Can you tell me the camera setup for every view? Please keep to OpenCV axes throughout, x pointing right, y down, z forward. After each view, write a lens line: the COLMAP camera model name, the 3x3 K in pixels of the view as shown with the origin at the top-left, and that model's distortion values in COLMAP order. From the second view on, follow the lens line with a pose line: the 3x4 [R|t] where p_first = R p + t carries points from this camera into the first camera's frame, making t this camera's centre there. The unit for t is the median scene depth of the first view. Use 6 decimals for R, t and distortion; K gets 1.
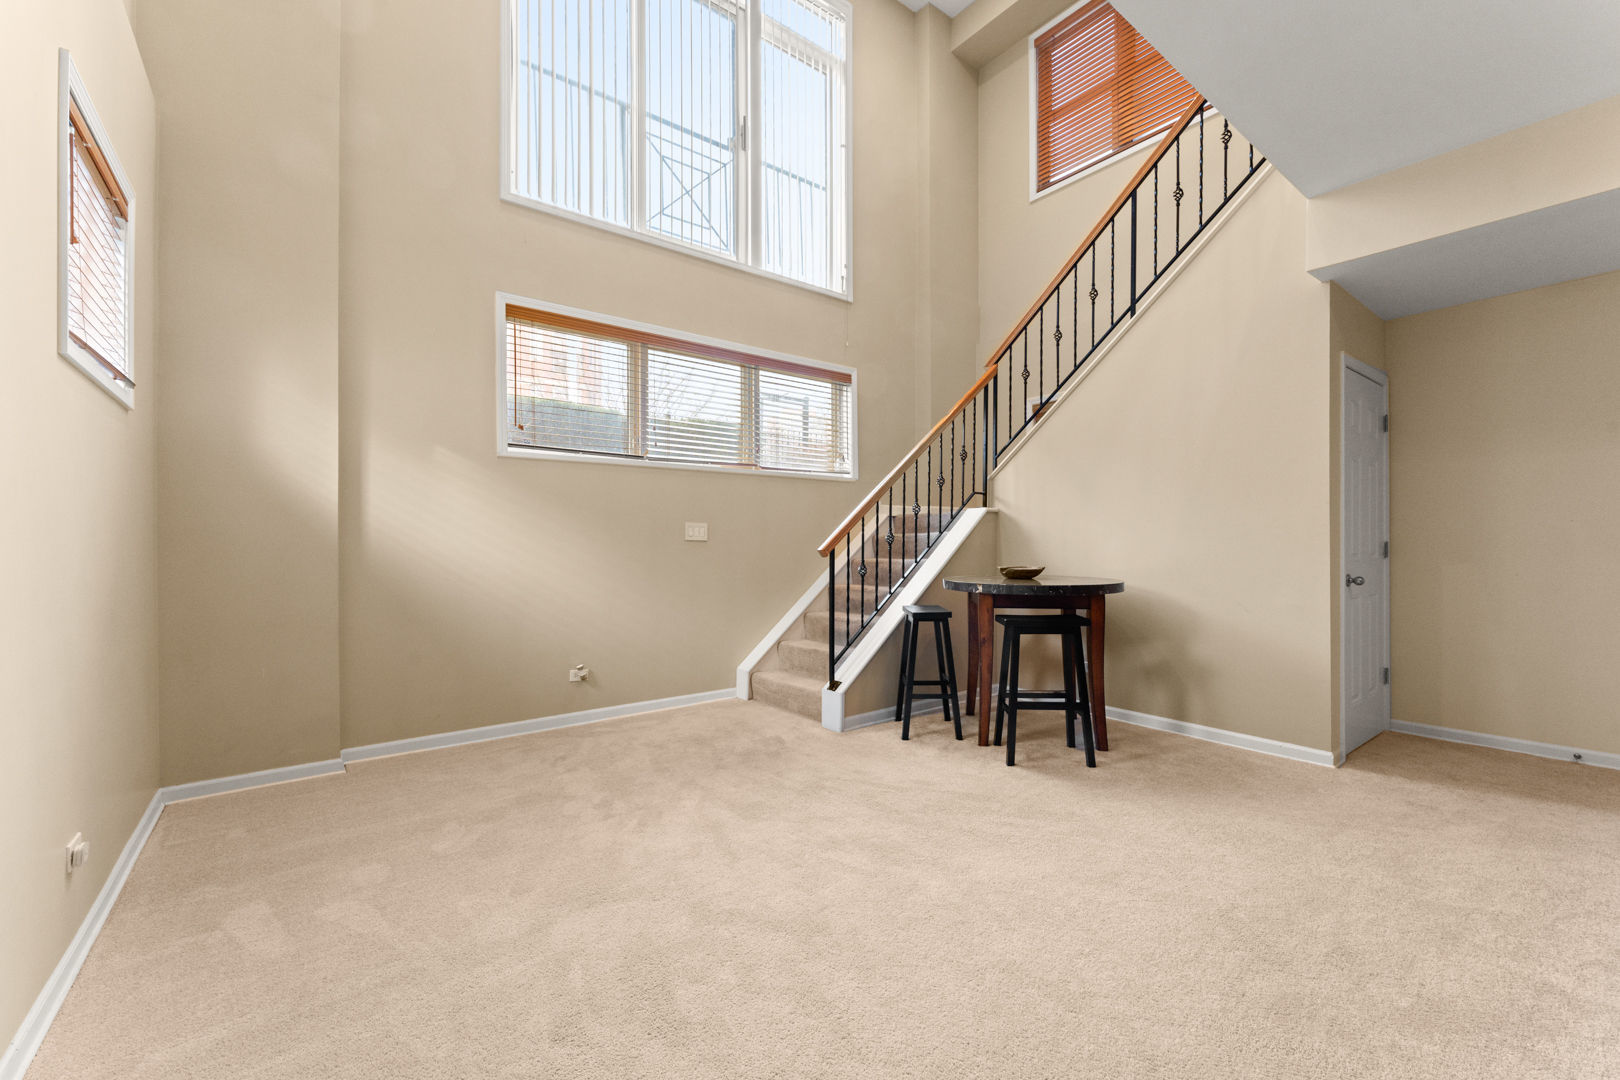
lens RADIAL K [[652.1, 0, 812.5], [0, 652.1, 553.6], [0, 0, 1]] dist [-0.000371, -0.000198]
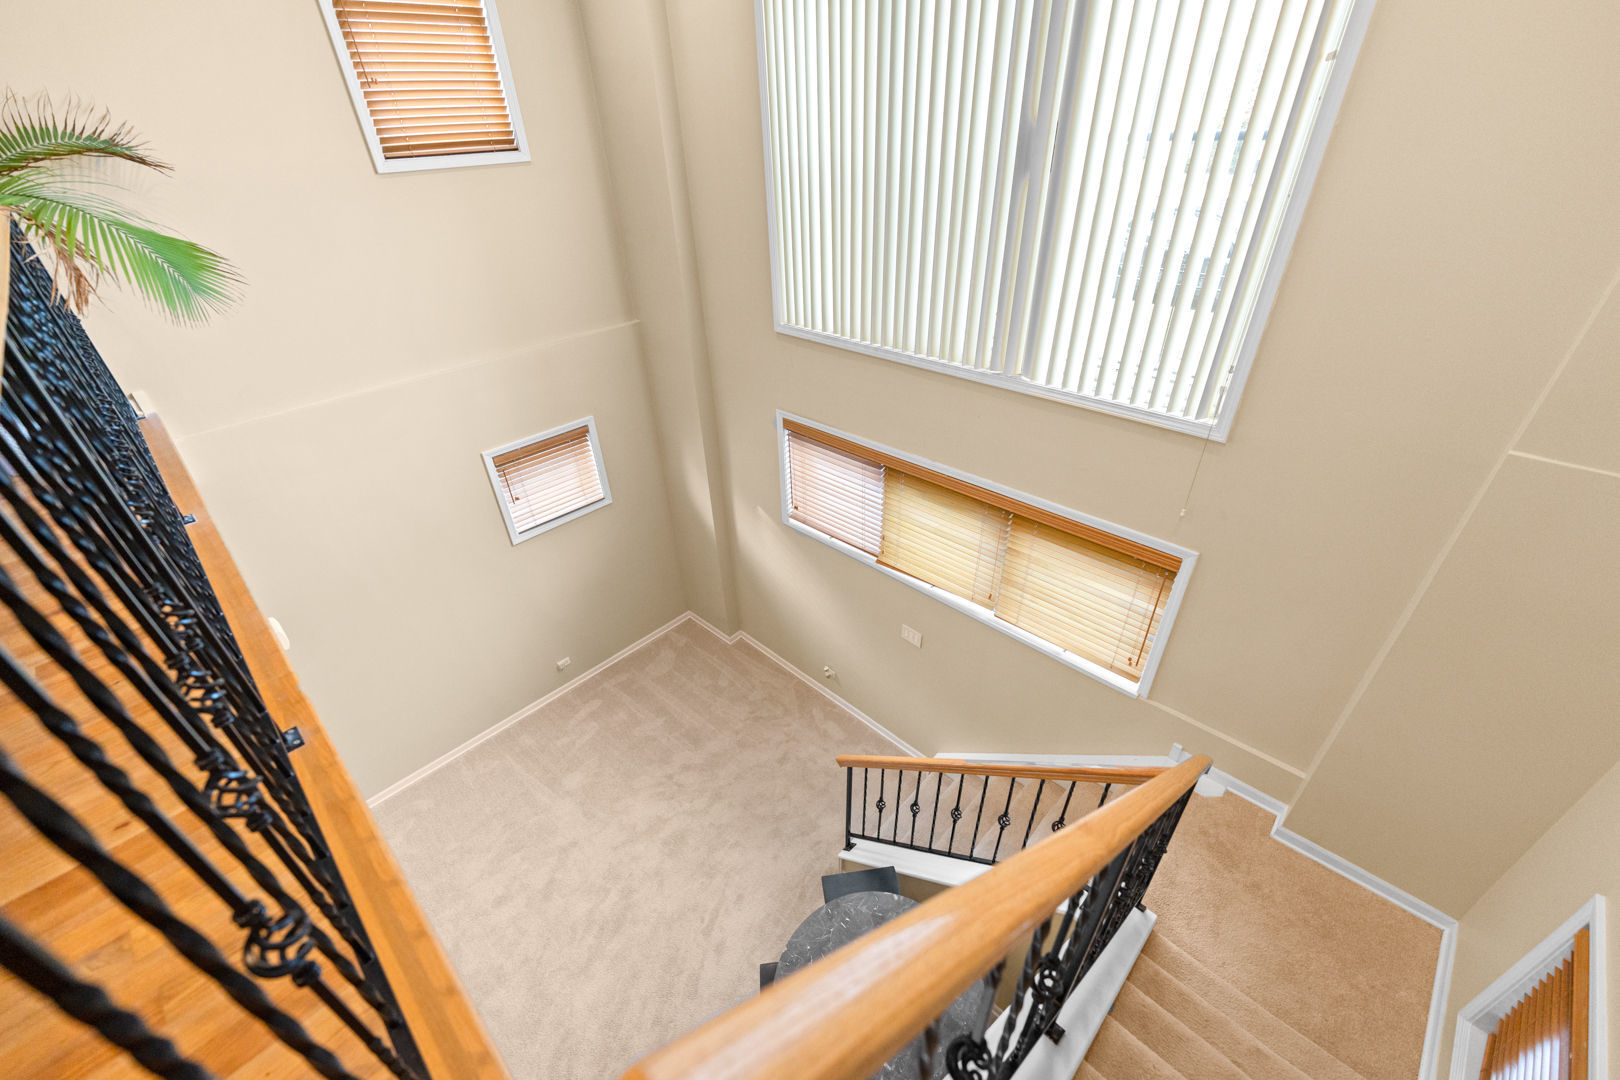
lens RADIAL K [[652.1, 0, 812.5], [0, 652.1, 553.6], [0, 0, 1]] dist [-0.000371, -0.000198]
pose [[0.128876, 0.564138, -0.815560, 0.674594], [0.028531, 0.819969, 0.571696, -0.875267], [0.991250, -0.096946, 0.089579, 0.929607]]
